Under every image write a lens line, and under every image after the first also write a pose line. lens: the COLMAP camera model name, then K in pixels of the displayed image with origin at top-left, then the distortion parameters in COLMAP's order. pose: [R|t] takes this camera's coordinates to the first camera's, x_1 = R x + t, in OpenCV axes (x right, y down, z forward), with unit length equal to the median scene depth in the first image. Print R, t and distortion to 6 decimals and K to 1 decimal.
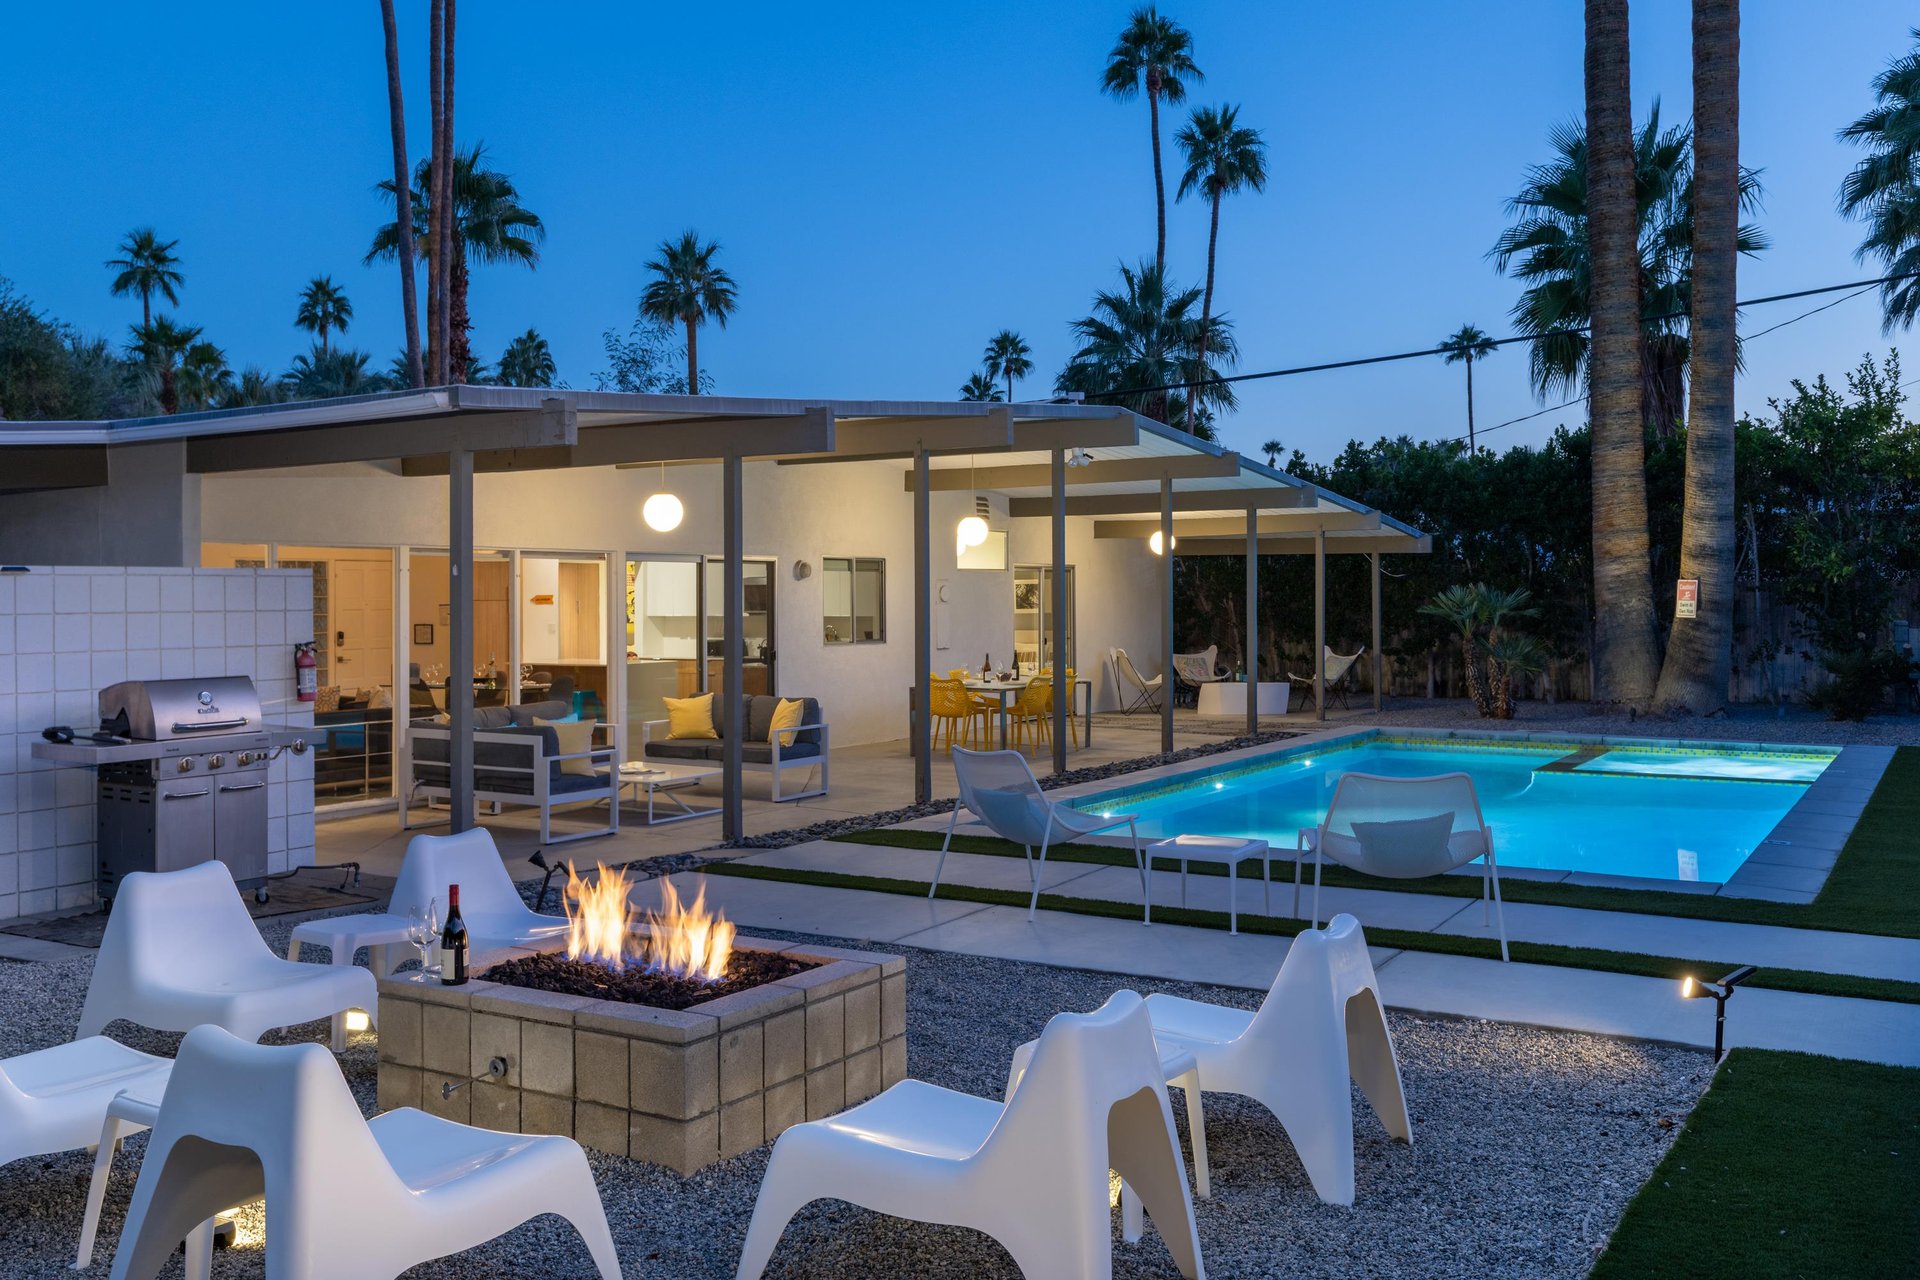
lens RADIAL K [[1719.6, 0, 900.6], [0, 1719.6, 584.9], [0, 0, 1]] dist [0.002511, 0.006699]
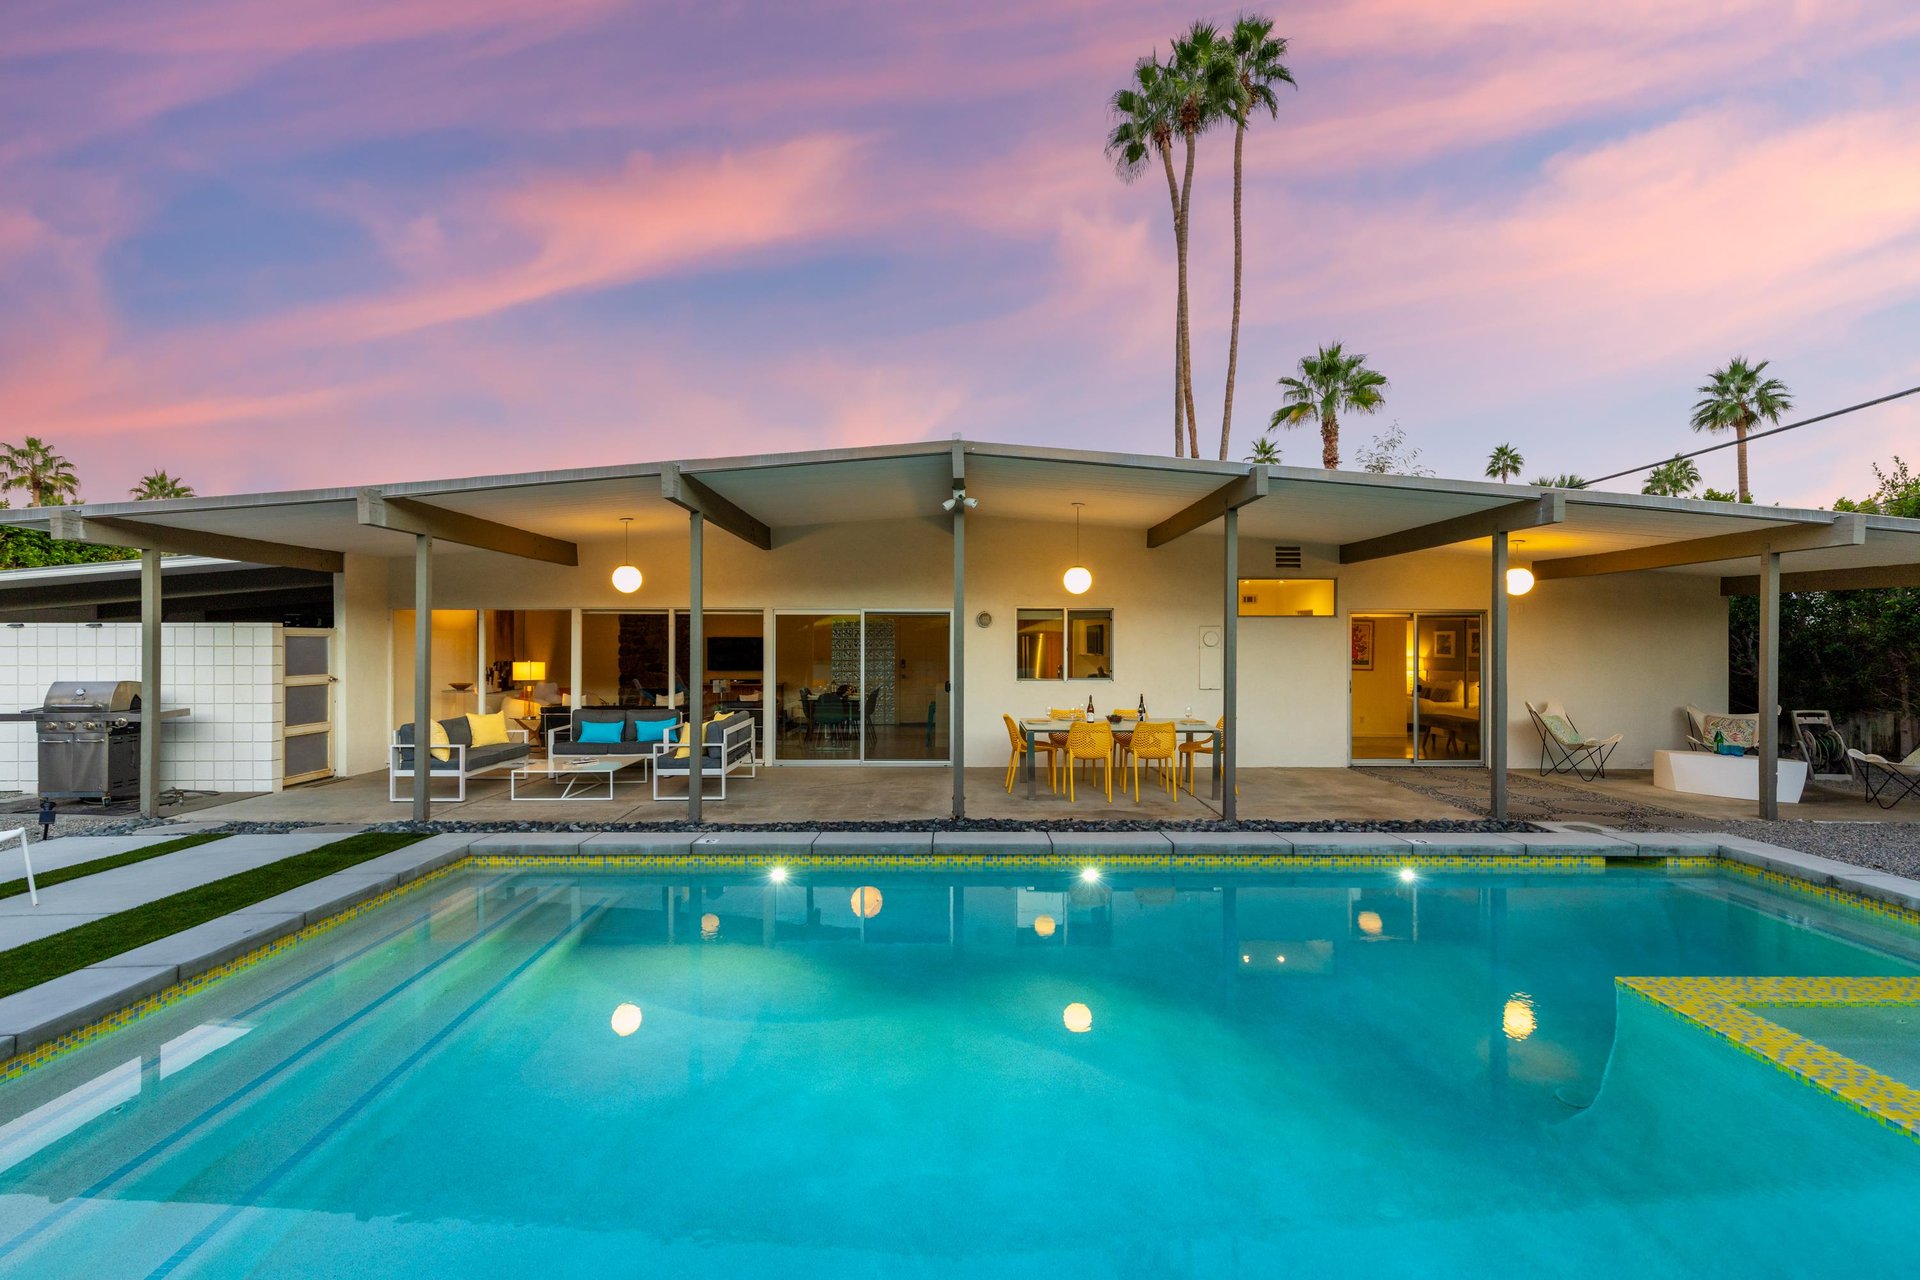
lens RADIAL K [[865.3, 0, 957.2], [0, 865.3, 640.2], [0, 0, 1]] dist [0.006573, 0.001422]
pose [[0.541029, 0.005557, -0.840986, 0.165658], [0.002250, 0.999965, 0.008054, 0.000573], [0.841001, -0.006249, 0.540997, 0.236931]]
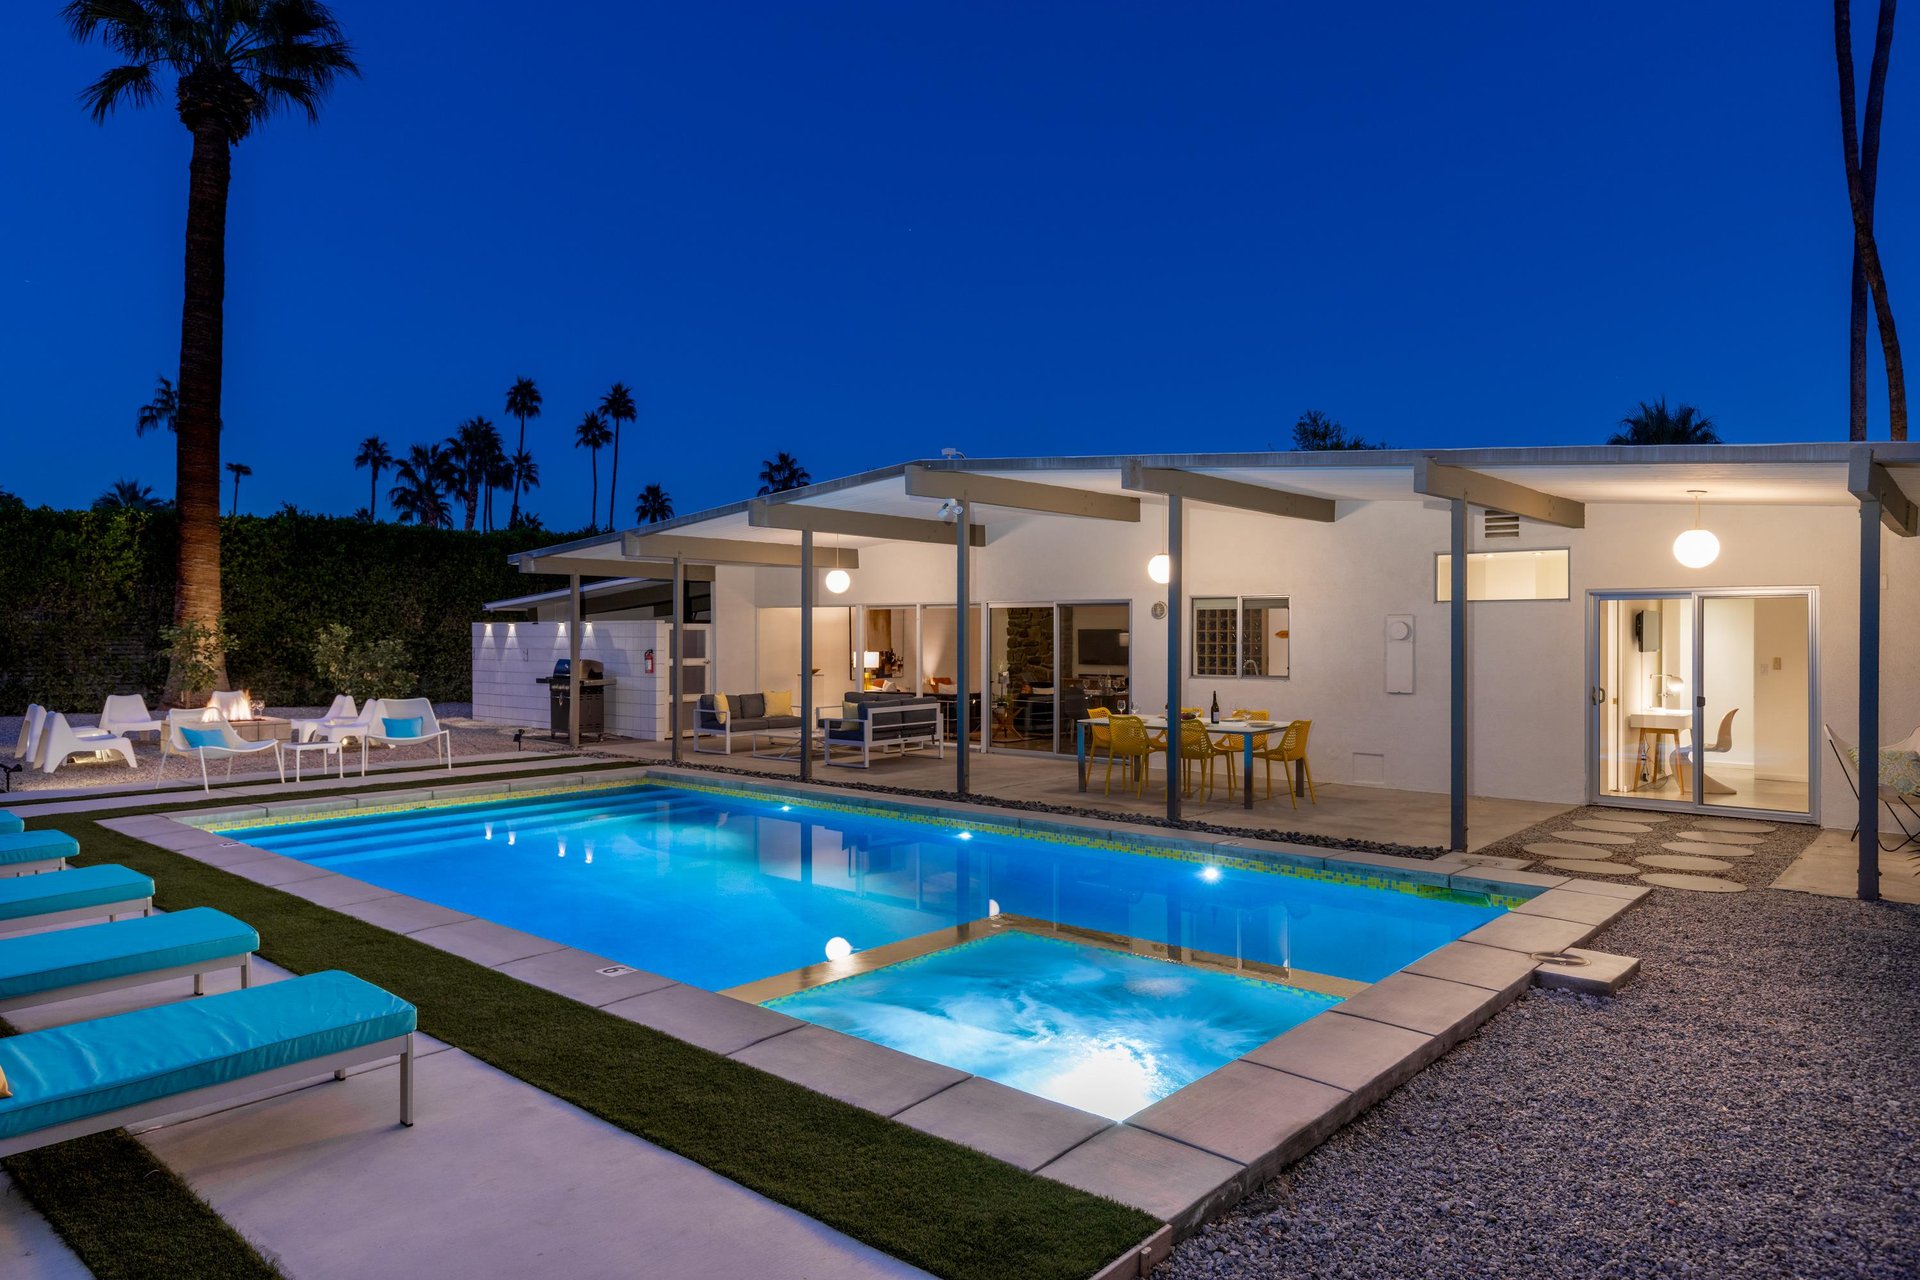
lens RADIAL K [[1220.9, 0, 968.1], [0, 1220.9, 624.4], [0, 0, 1]] dist [0.019582, 0.001458]
pose [[-0.149413, -0.000641, -0.988775, 0.280670], [0.007180, 0.999973, -0.001733, 0.000624], [0.988749, -0.007359, -0.149404, 0.362115]]
